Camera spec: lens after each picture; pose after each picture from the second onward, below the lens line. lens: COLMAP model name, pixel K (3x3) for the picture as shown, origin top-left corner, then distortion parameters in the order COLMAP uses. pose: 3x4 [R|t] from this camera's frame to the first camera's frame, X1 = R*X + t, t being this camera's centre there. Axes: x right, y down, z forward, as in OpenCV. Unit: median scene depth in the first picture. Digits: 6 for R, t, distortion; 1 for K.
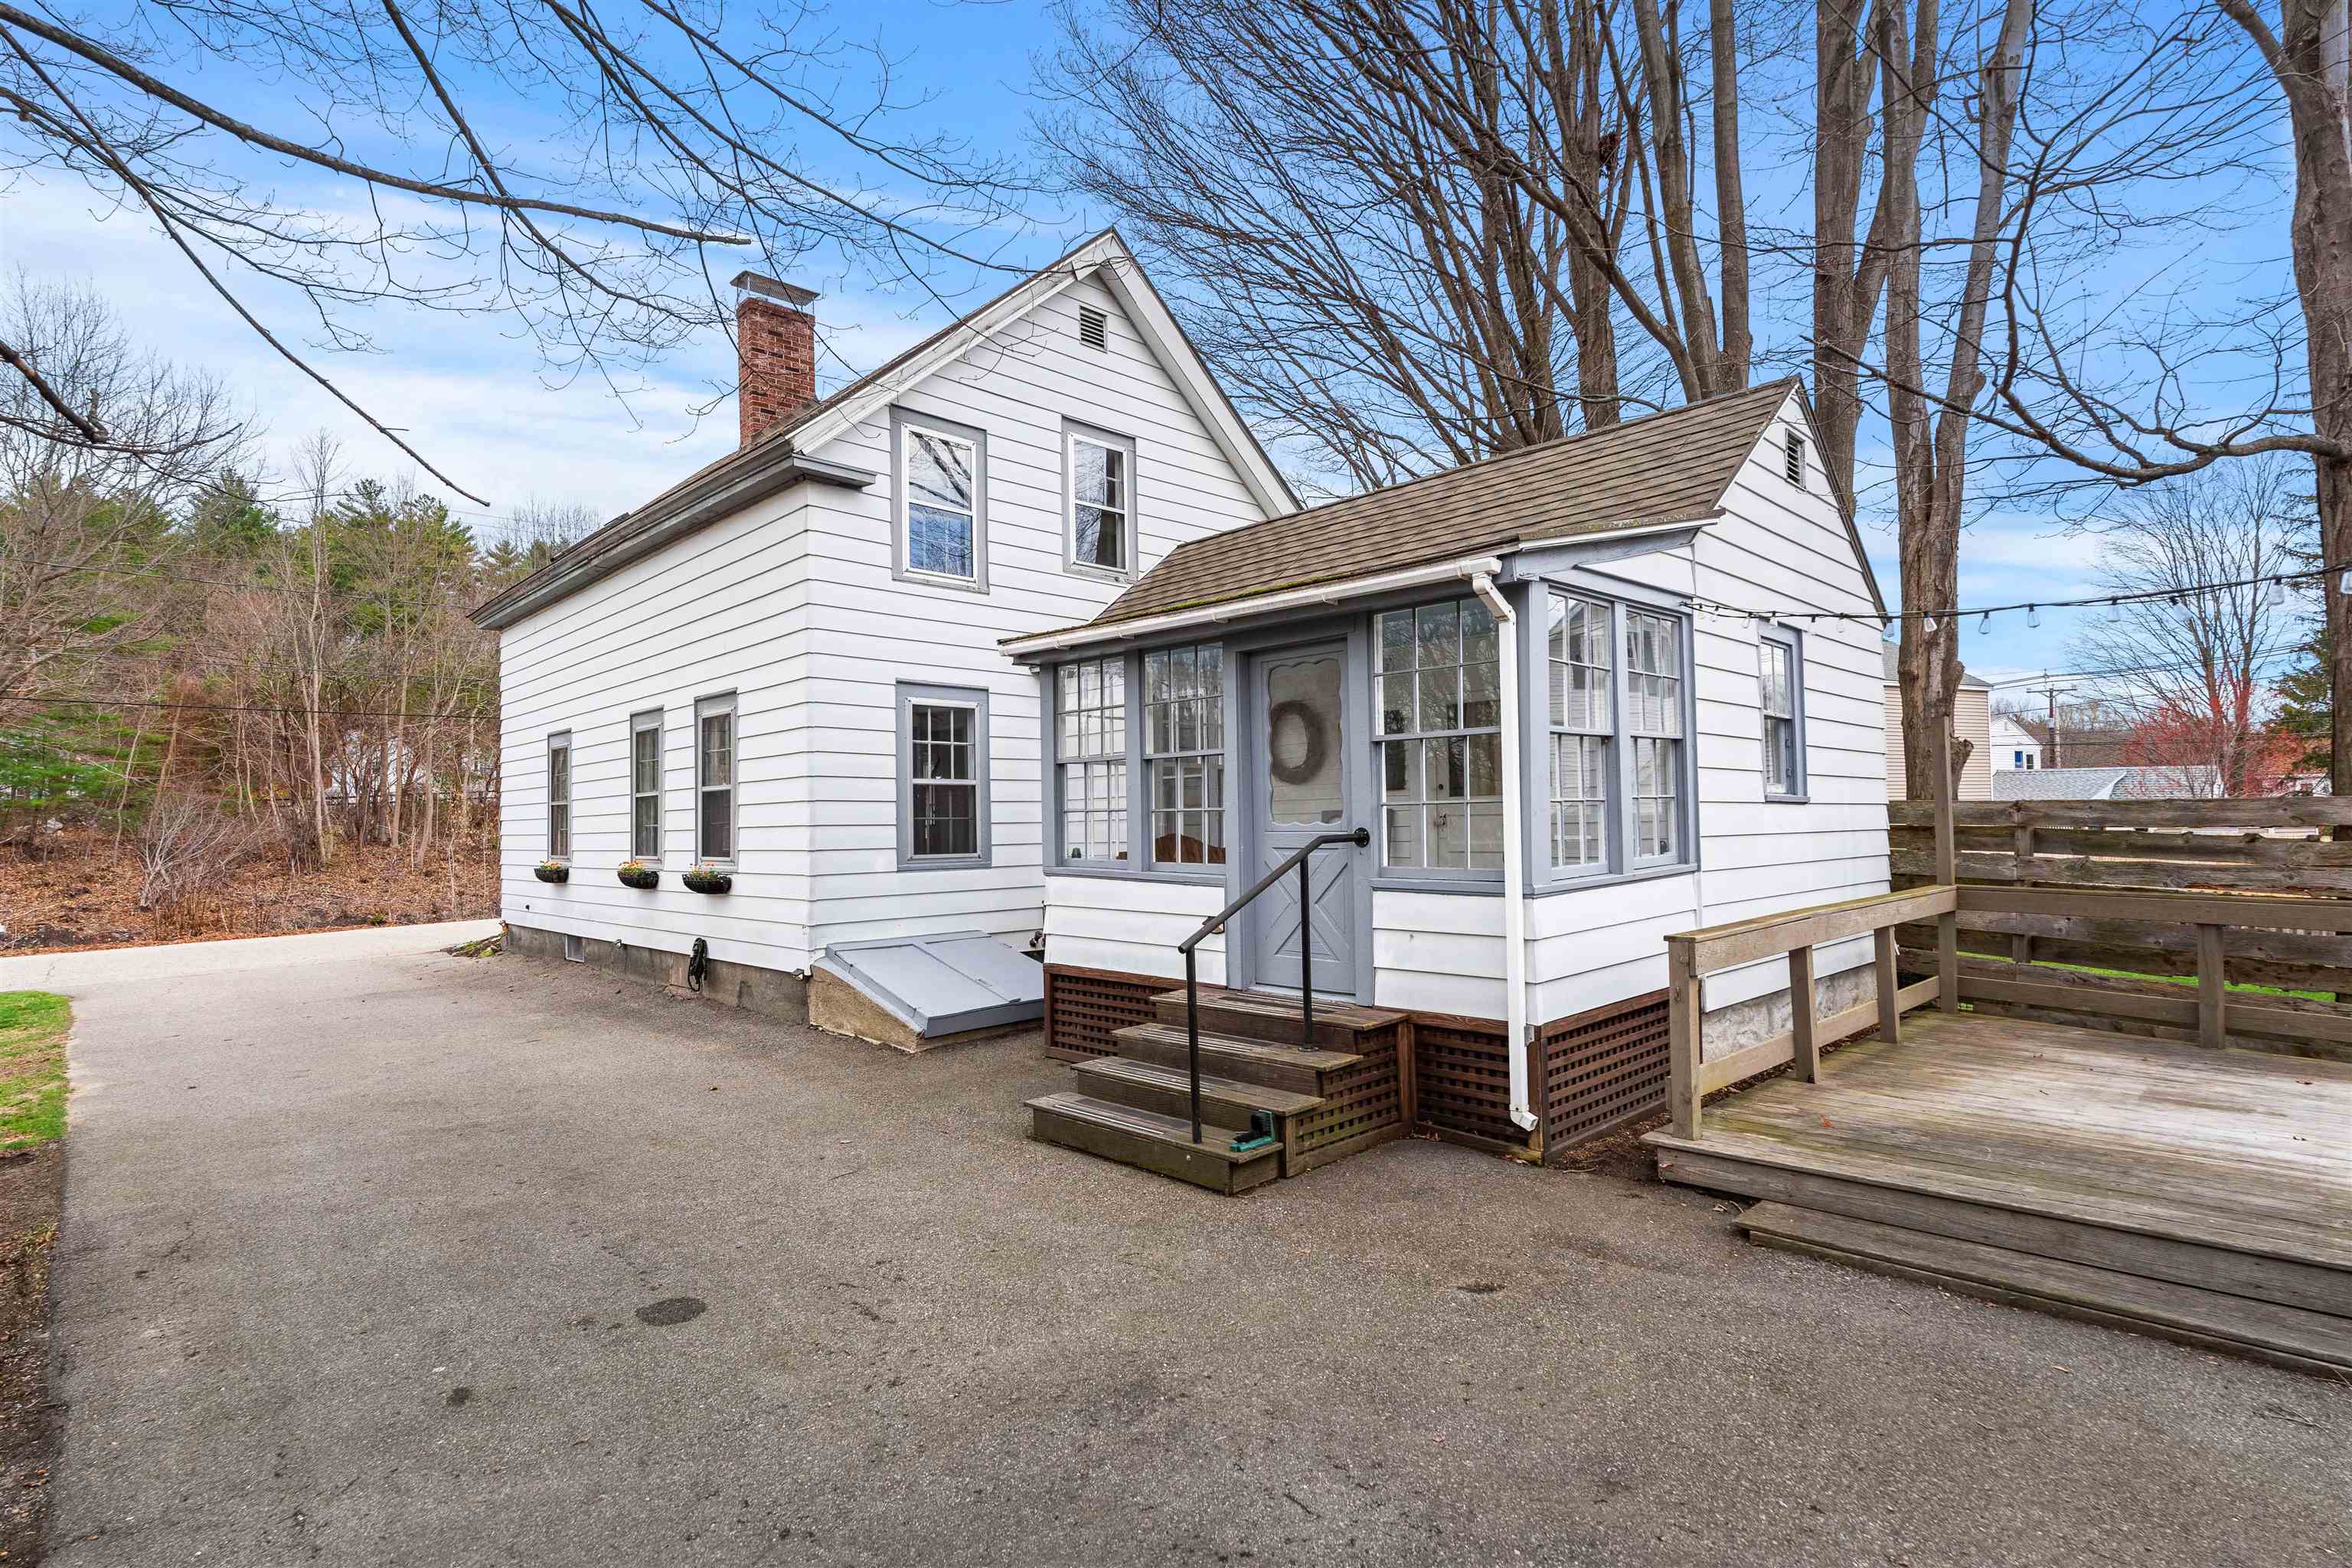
lens RADIAL K [[1150.9, 0, 1182.2], [0, 1150.9, 789.3], [0, 0, 1]] dist [0.002071, -0.000359]
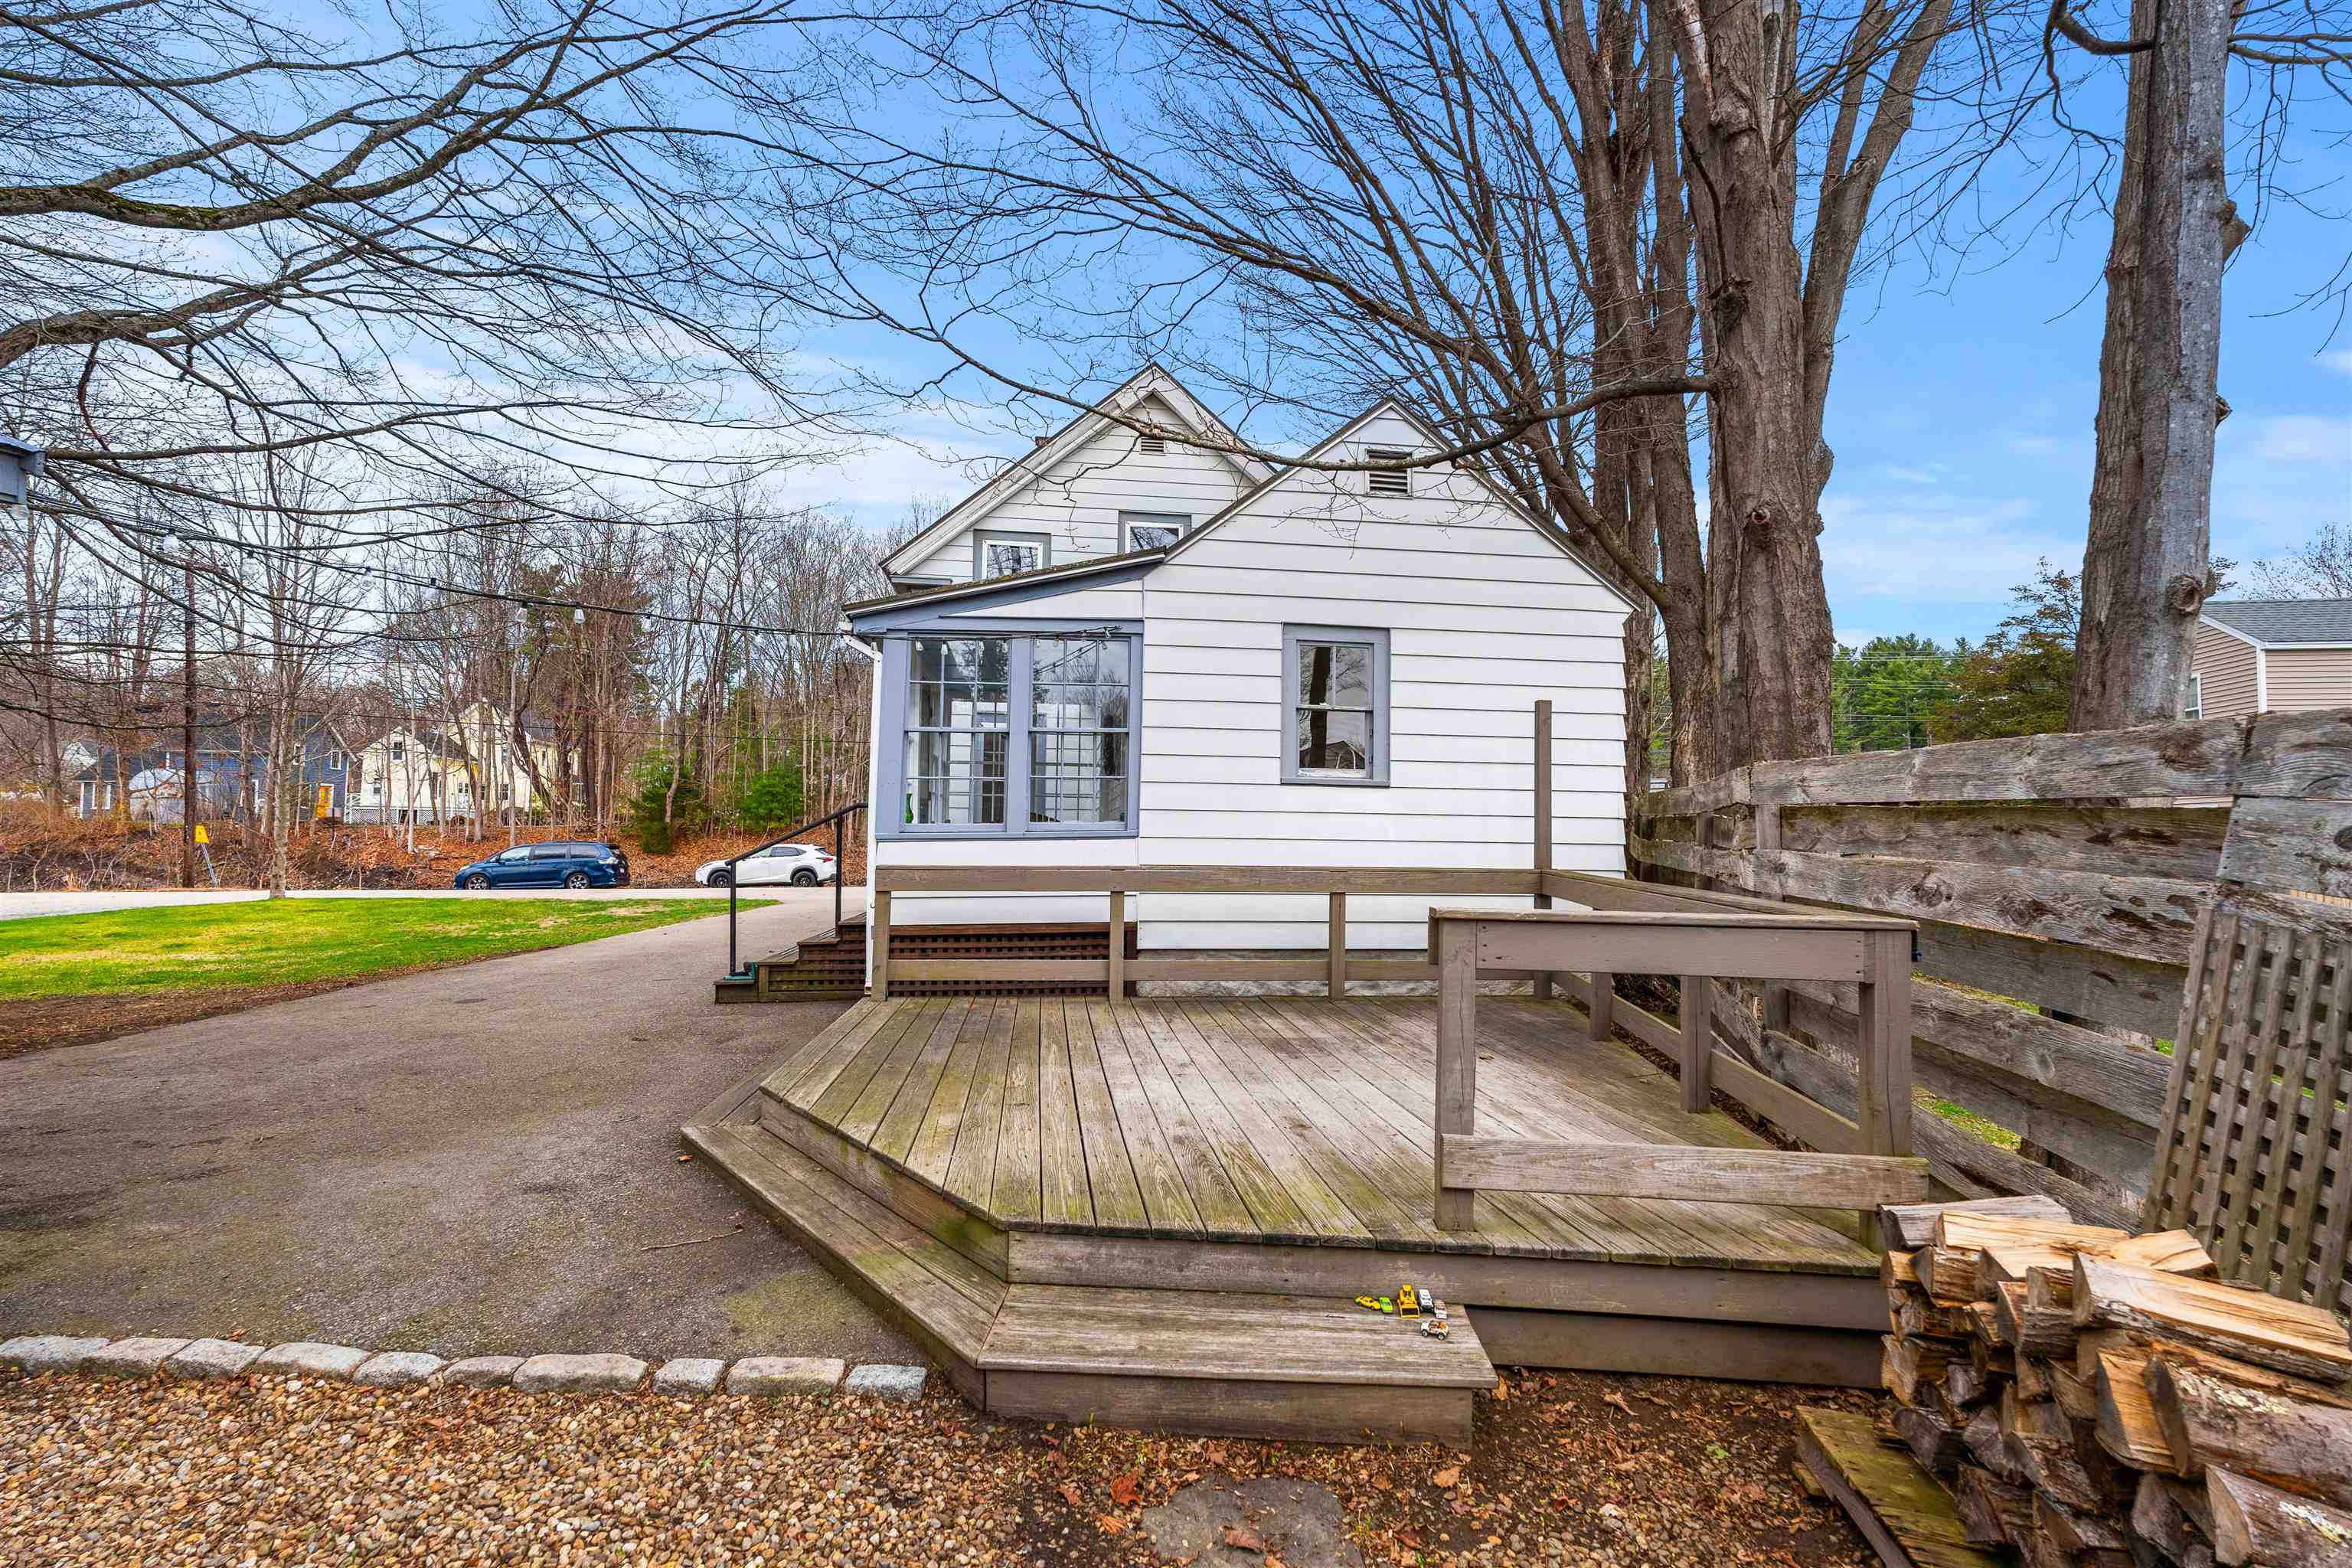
lens RADIAL K [[1040.0, 0, 1178.9], [0, 1040.0, 785.7], [0, 0, 1]] dist [-0.007219, 0.001330]
pose [[0.794637, -0.010423, -0.606996, 1.344902], [-0.001367, 0.999819, -0.018958, 0.043733], [0.607084, 0.015895, 0.794479, 0.146747]]
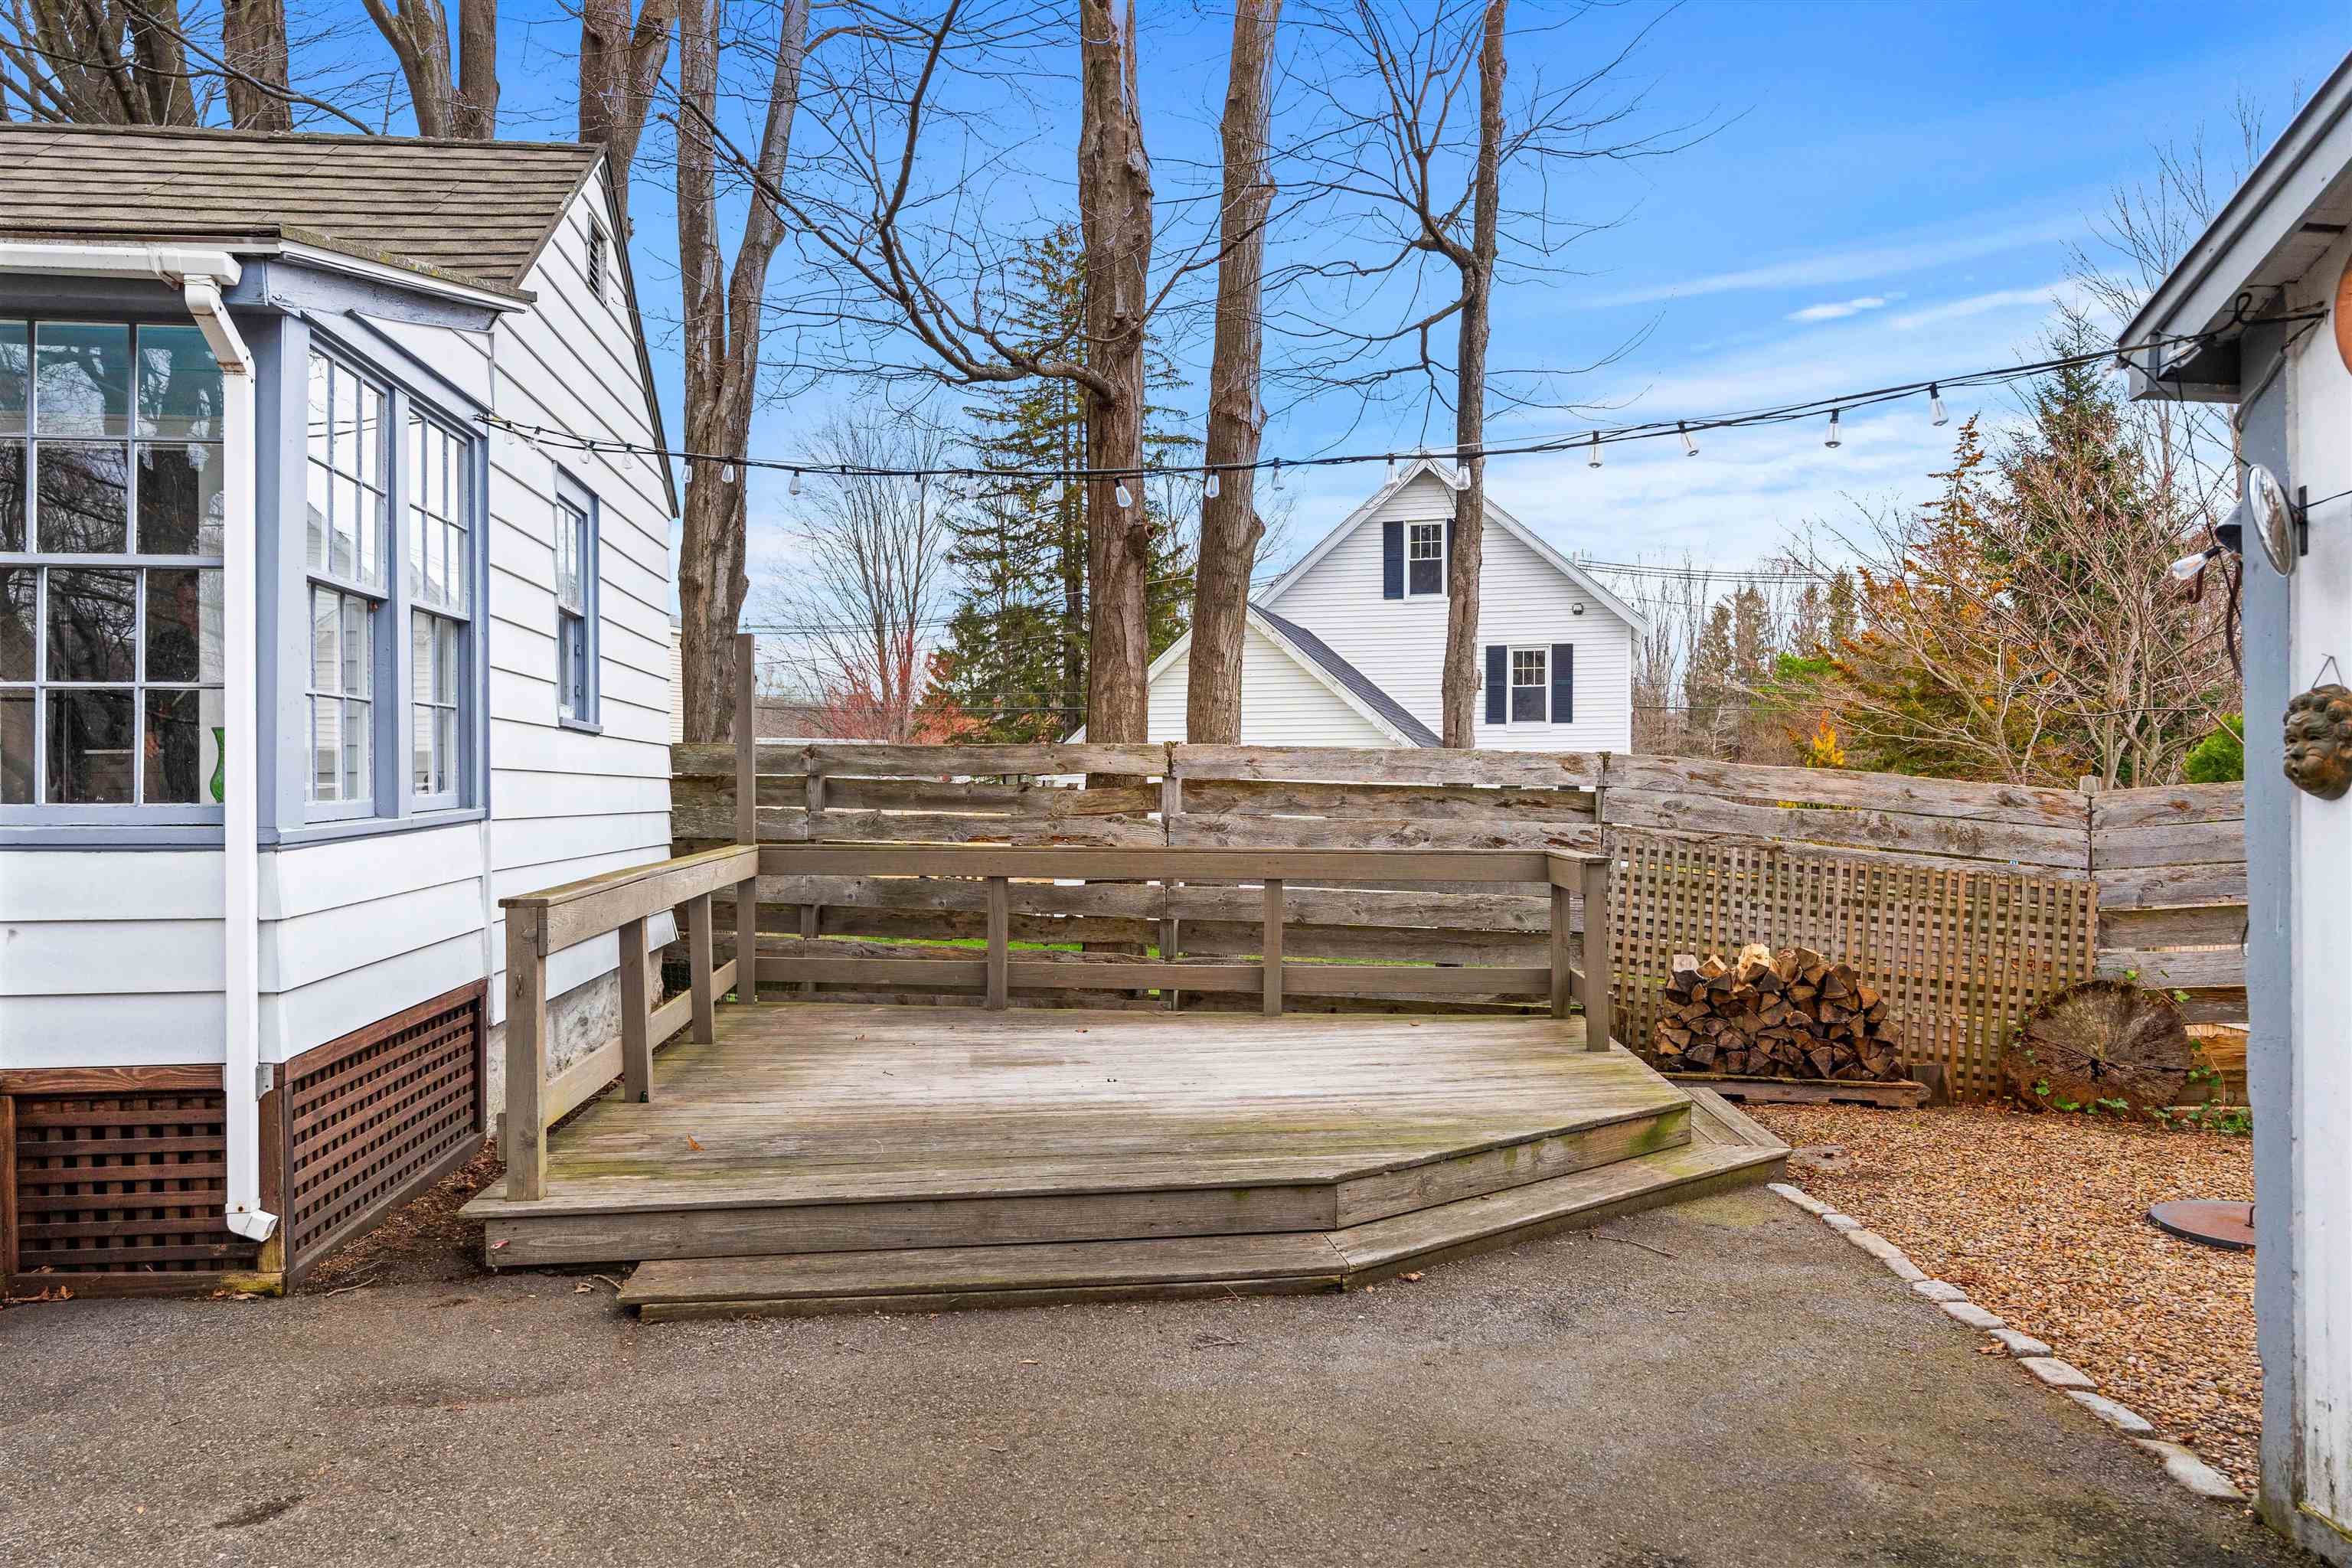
lens RADIAL K [[1622.2, 0, 1182.1], [0, 1622.2, 785.5], [0, 0, 1]] dist [-0.002678, 0.008573]
pose [[0.610779, 0.012853, 0.791697, -0.069967], [-0.029752, 0.999535, 0.006725, 0.039719], [-0.791242, -0.027662, 0.610877, 0.113902]]
